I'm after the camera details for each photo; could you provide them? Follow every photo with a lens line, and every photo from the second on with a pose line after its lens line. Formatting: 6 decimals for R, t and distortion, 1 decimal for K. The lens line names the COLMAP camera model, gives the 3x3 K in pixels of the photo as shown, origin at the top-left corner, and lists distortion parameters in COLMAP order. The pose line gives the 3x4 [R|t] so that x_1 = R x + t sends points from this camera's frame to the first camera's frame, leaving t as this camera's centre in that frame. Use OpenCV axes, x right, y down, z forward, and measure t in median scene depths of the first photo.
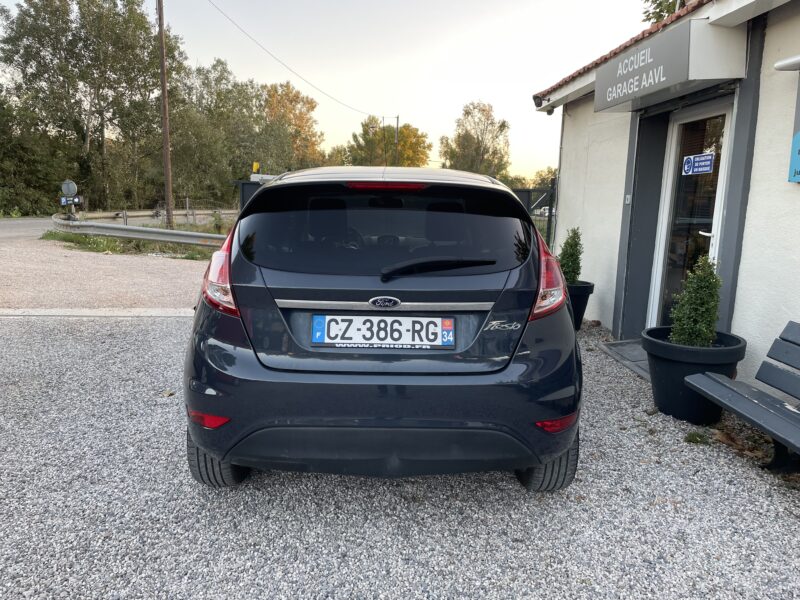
lens RADIAL K [[595.7, 0, 400.0], [0, 595.7, 300.0], [0, 0, 1]] dist [0.091800, -0.113156]
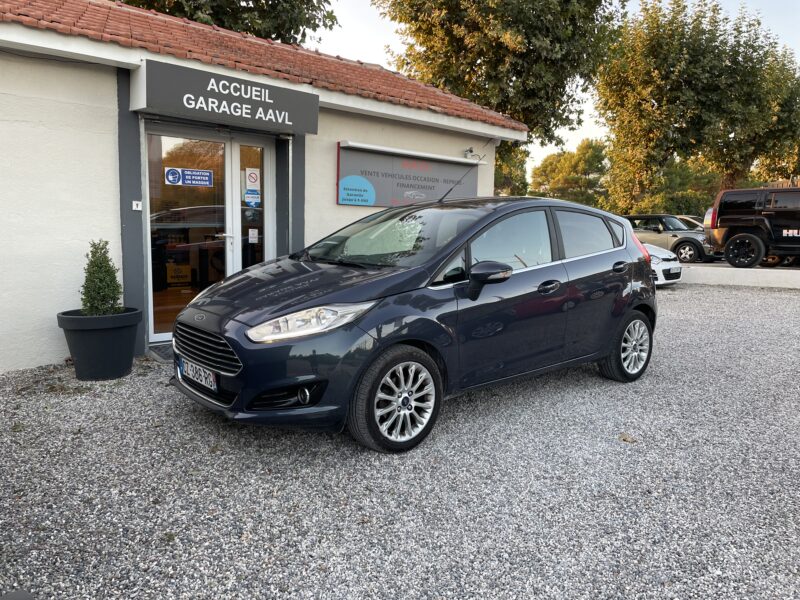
lens RADIAL K [[595.7, 0, 400.0], [0, 595.7, 300.0], [0, 0, 1]] dist [0.091800, -0.113156]
pose [[-0.637088, -0.134796, 0.758913, -0.704231], [0.093738, 0.963732, 0.249866, -0.257899], [-0.765070, 0.230326, -0.601347, 1.497351]]
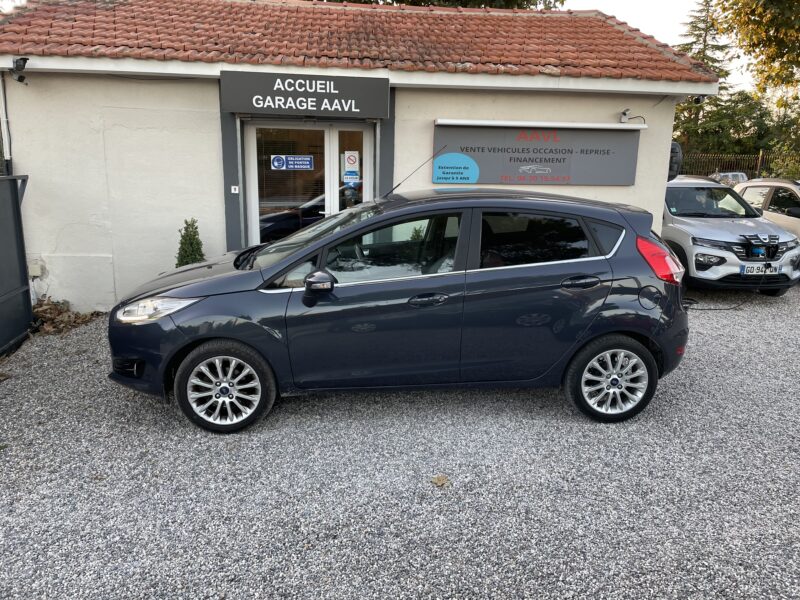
lens RADIAL K [[595.7, 0, 400.0], [0, 595.7, 300.0], [0, 0, 1]] dist [0.091800, -0.113156]
pose [[-0.068896, -0.248937, 0.966066, -0.936354], [0.150697, 0.954658, 0.256745, -0.248177], [-0.986176, 0.163272, -0.028258, 0.882927]]
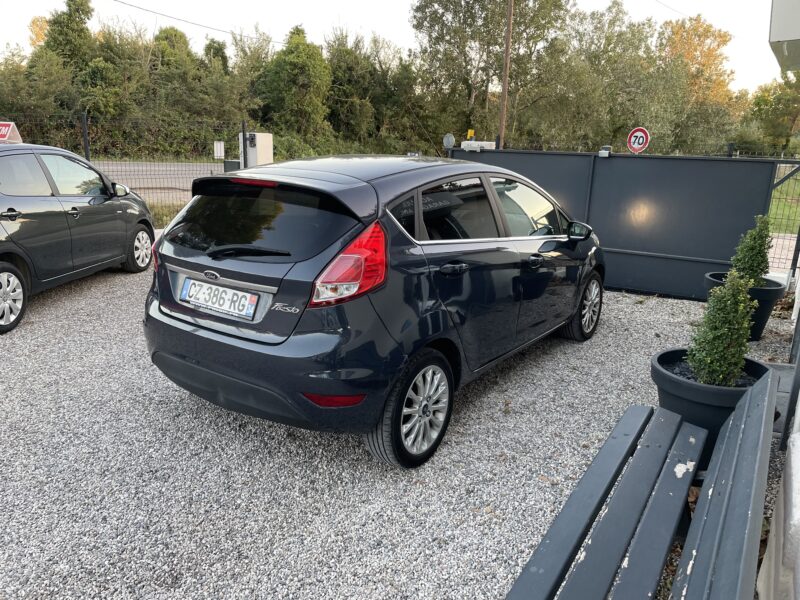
lens RADIAL K [[595.7, 0, 400.0], [0, 595.7, 300.0], [0, 0, 1]] dist [0.091800, -0.113156]
pose [[0.815312, 0.153522, -0.558298, 0.468224], [-0.107354, 0.987572, 0.114789, -0.061486], [0.568983, -0.033653, 0.821661, 0.069381]]
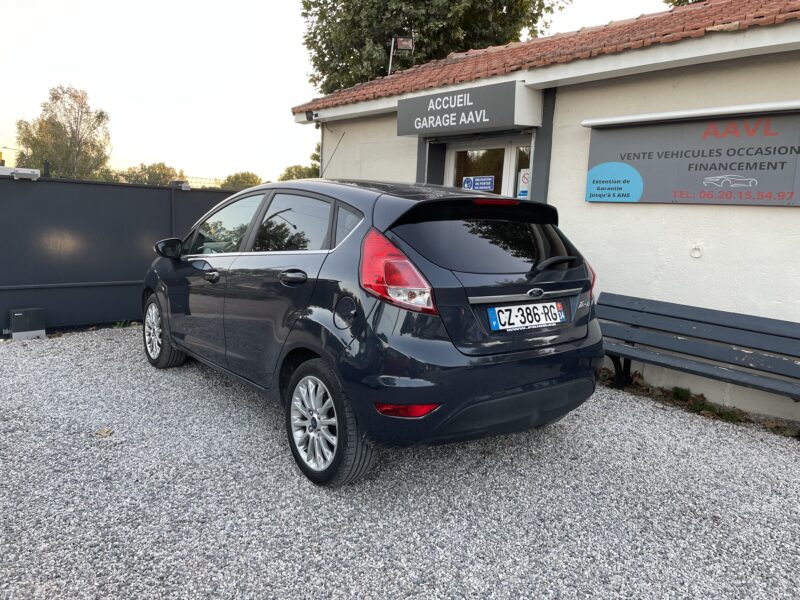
lens RADIAL K [[595.7, 0, 400.0], [0, 595.7, 300.0], [0, 0, 1]] dist [0.091800, -0.113156]
pose [[0.799500, -0.077499, 0.595646, -0.465654], [0.078027, 0.996639, 0.024940, -0.016407], [-0.595577, 0.026537, 0.802860, 0.056245]]
